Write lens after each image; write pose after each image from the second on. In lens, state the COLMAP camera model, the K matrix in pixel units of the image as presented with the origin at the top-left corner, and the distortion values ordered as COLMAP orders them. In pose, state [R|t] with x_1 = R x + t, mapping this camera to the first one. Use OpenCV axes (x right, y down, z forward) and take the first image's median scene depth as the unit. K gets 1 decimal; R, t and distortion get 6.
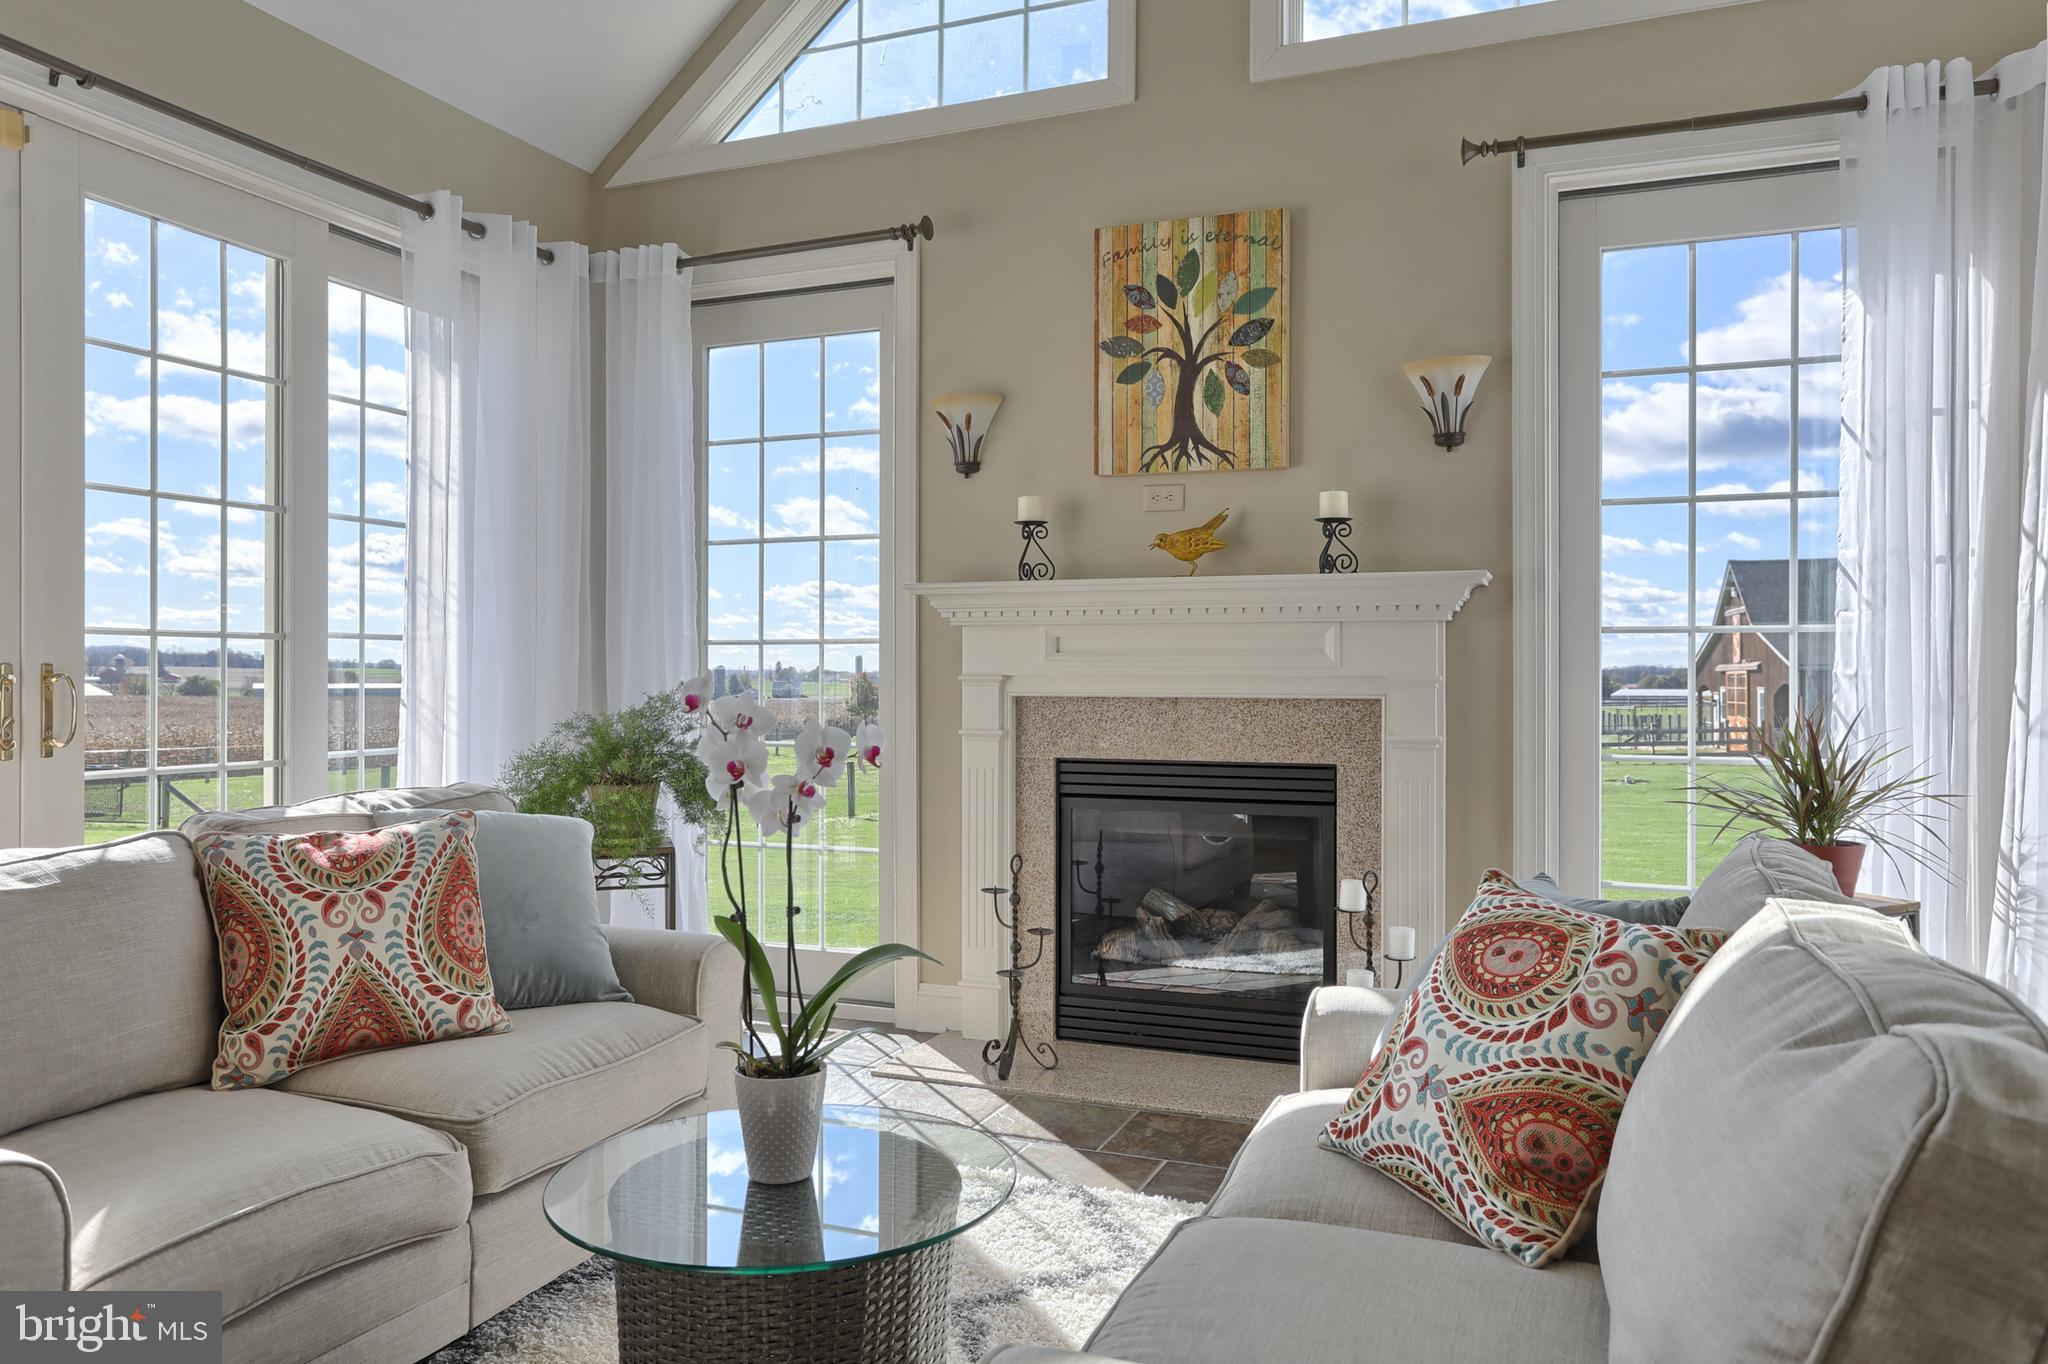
lens RADIAL K [[1423.1, 0, 1014.0], [0, 1423.1, 668.0], [0, 0, 1]] dist [0.003641, 0.008602]
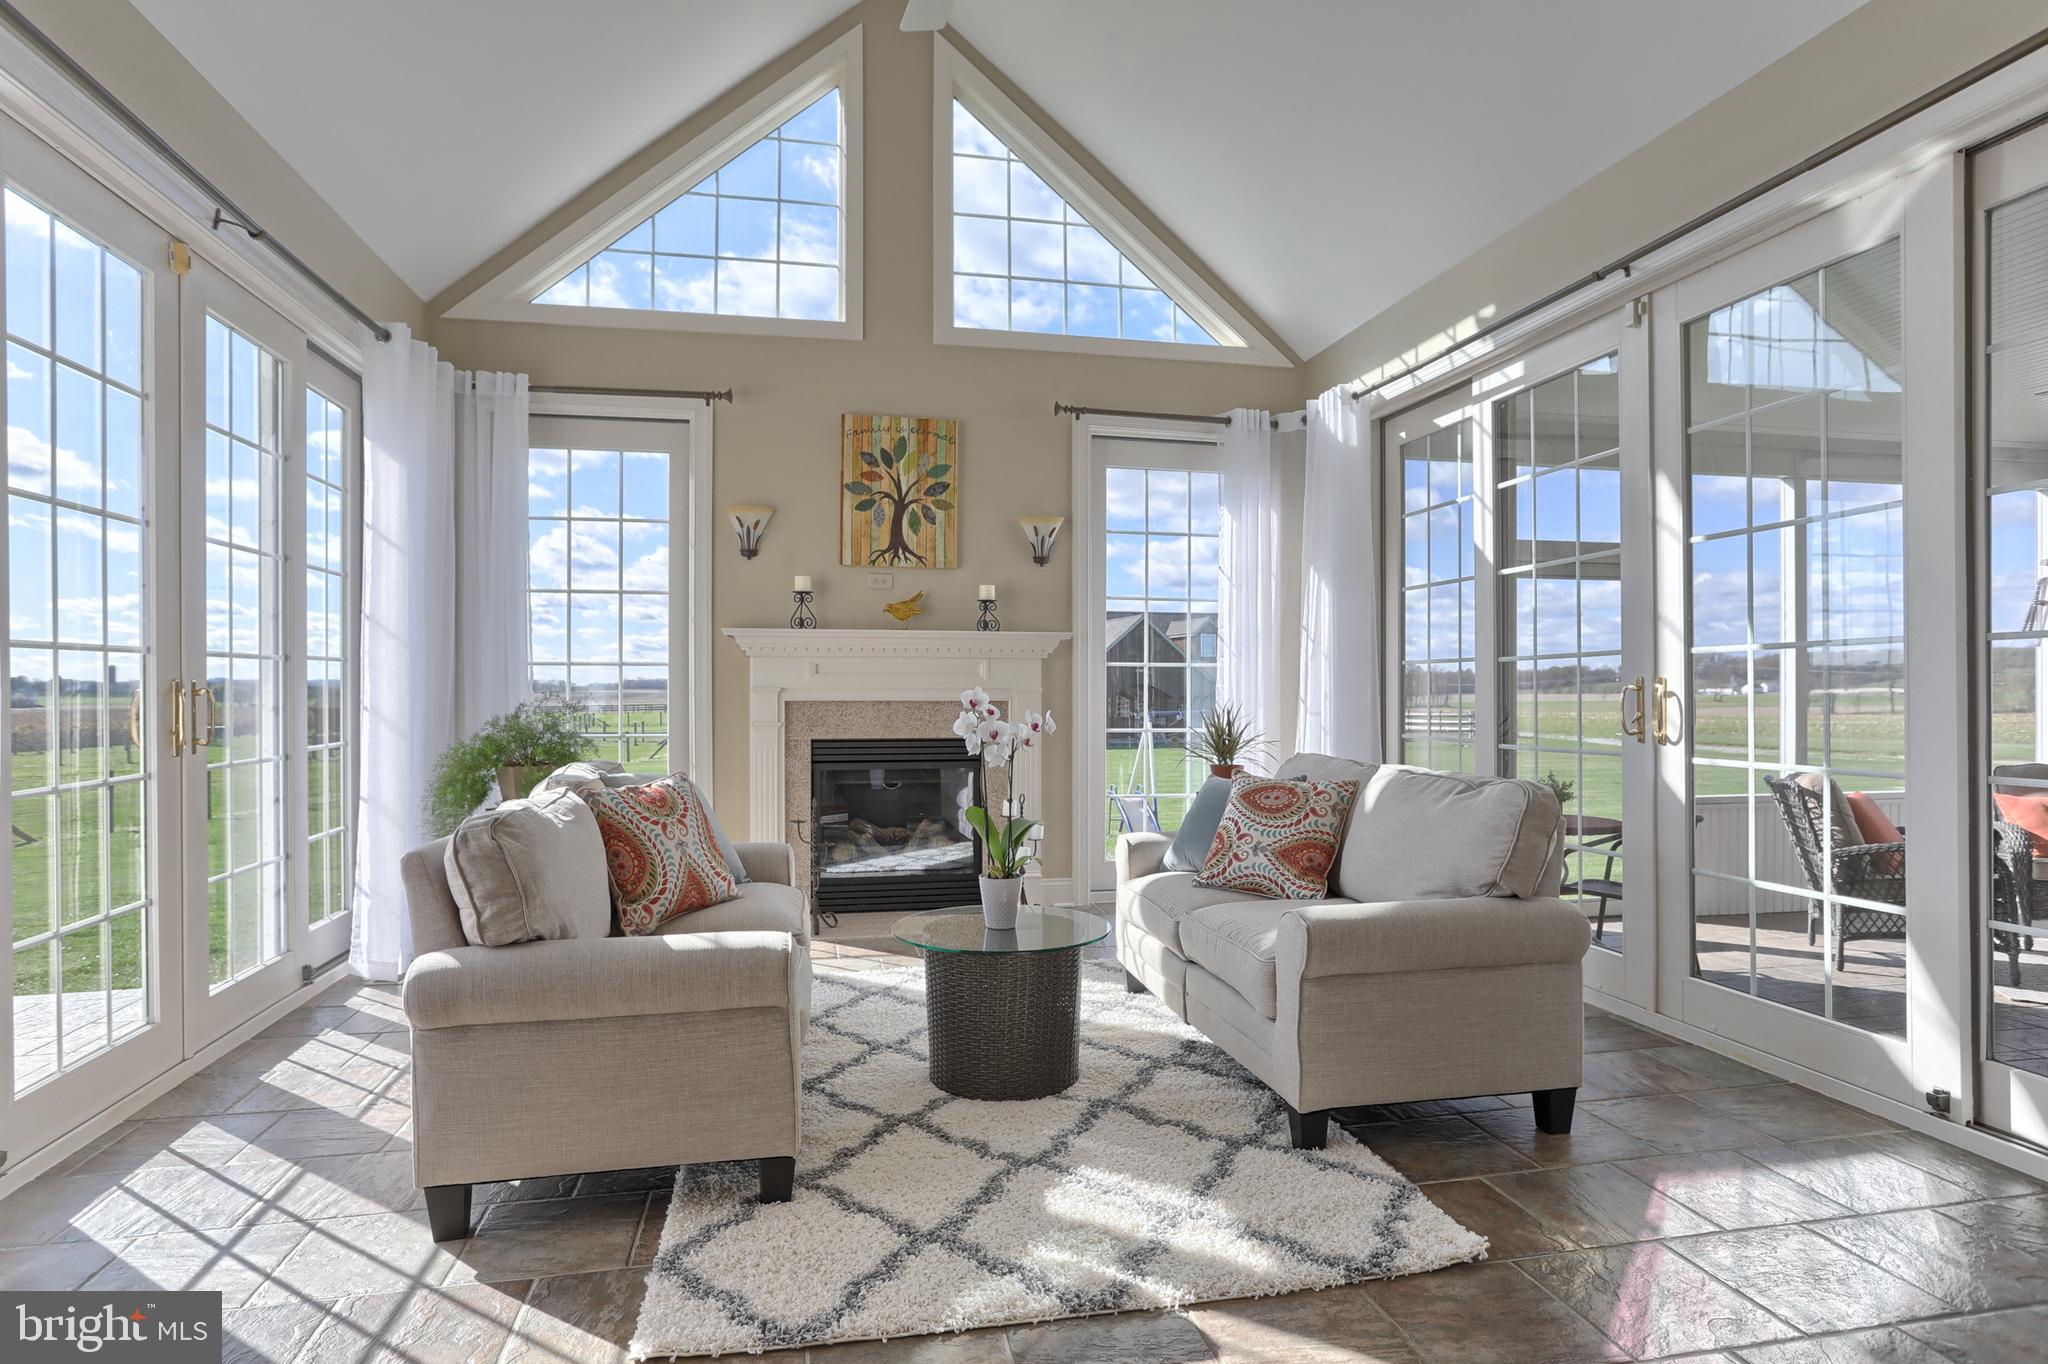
lens RADIAL K [[1115.6, 0, 1029.2], [0, 1115.6, 684.1], [0, 0, 1]] dist [-0.022709, 0.000228]
pose [[0.828495, 0.001230, 0.559996, -0.490671], [-0.003962, 0.999985, 0.003666, -0.004776], [-0.559983, -0.005256, 0.828488, -0.182259]]
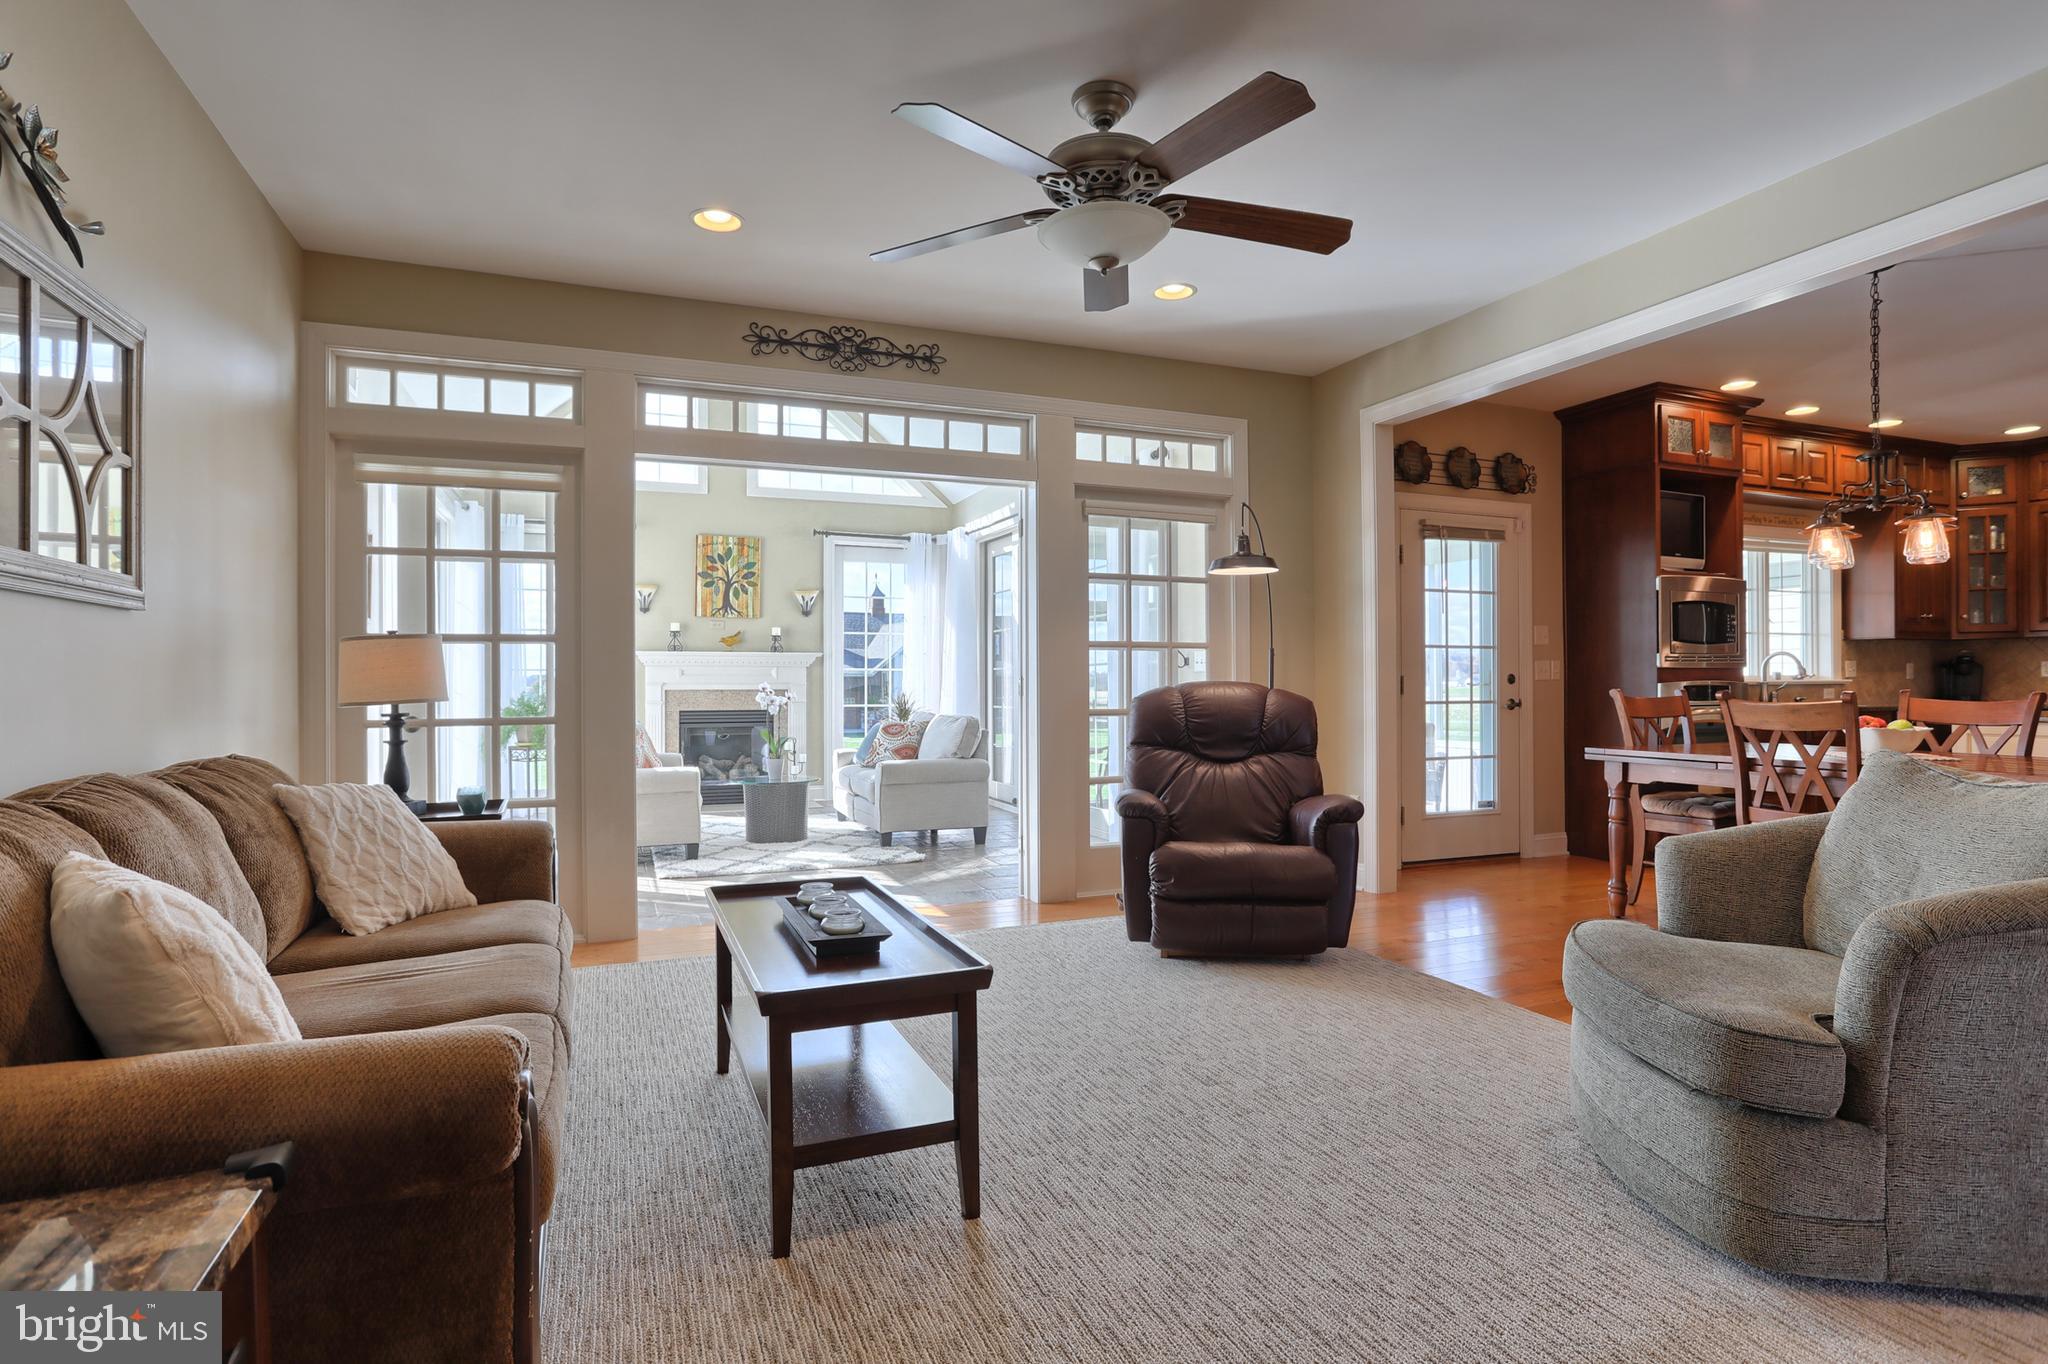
lens RADIAL K [[1055.7, 0, 1002.5], [0, 1055.7, 677.8], [0, 0, 1]] dist [0.000622, 0.000596]
pose [[0.733213, 0.001167, 0.679998, -1.015756], [-0.003154, 0.999994, 0.001686, -0.011240], [-0.679992, -0.003381, 0.733212, -1.116103]]
